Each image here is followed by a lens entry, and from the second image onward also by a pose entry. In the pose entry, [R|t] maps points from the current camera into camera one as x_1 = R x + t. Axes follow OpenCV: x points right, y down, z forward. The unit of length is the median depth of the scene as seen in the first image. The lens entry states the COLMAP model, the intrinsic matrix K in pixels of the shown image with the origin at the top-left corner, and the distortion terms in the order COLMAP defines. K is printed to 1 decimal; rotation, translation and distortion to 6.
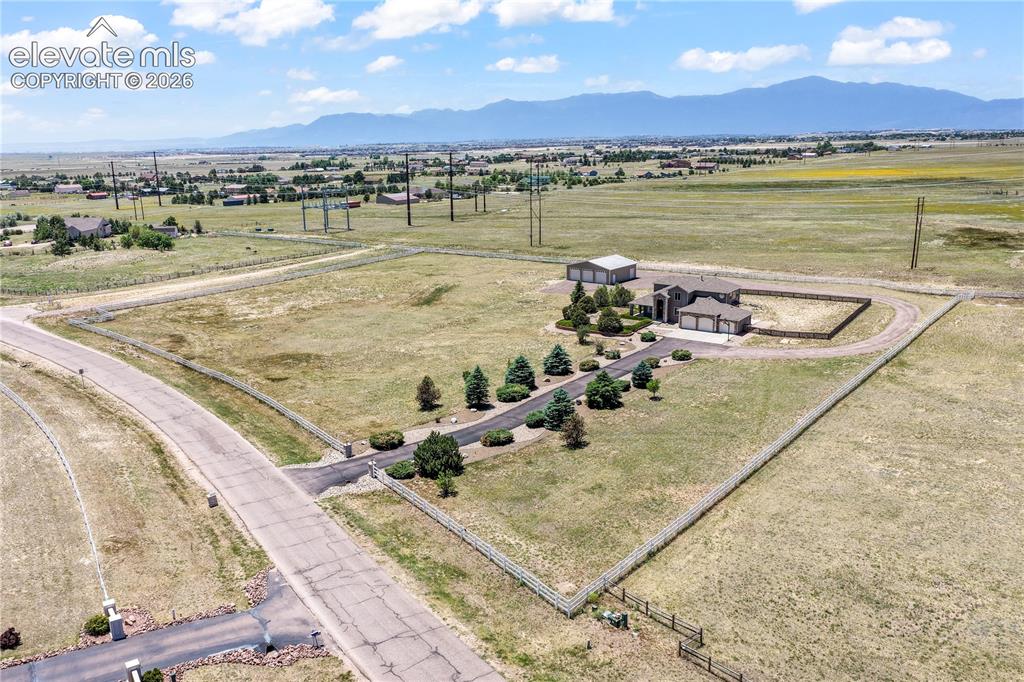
lens RADIAL K [[849.4, 0, 517.0], [0, 849.4, 340.1], [0, 0, 1]] dist [-0.008163, -0.001504]
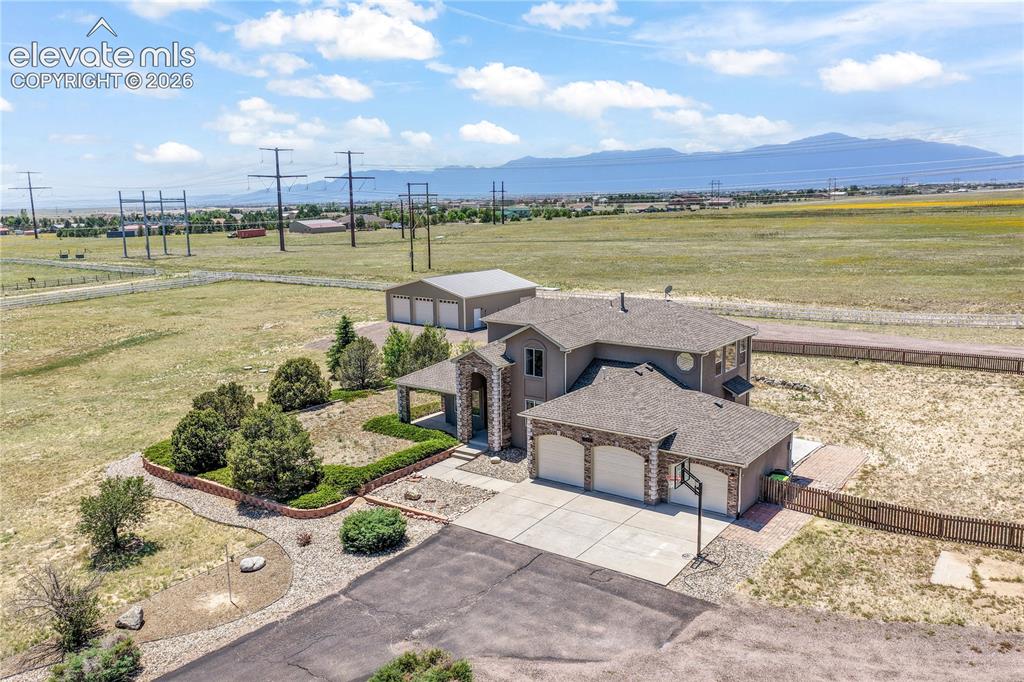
lens RADIAL K [[849.4, 0, 509.4], [0, 849.4, 342.8], [0, 0, 1]] dist [-0.008163, -0.001504]
pose [[0.999446, 0.002797, -0.033158, 0.188982], [-0.004801, 0.998156, -0.060509, -0.040418], [0.032928, 0.060634, 0.997617, 0.704847]]
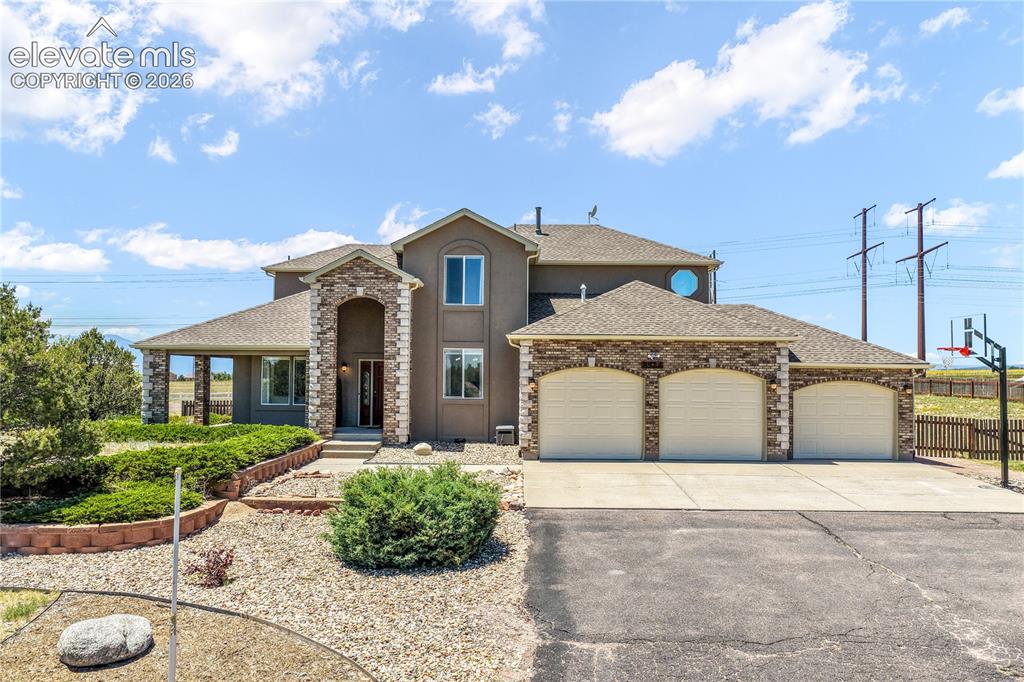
lens RADIAL K [[849.4, 0, 511.8], [0, 849.4, 343.2], [0, 0, 1]] dist [-0.008163, -0.001504]
pose [[0.836199, 0.037599, 0.547136, 0.105692], [0.114771, 0.963559, -0.241621, 0.001616], [-0.536283, 0.264839, 0.801412, 0.859468]]
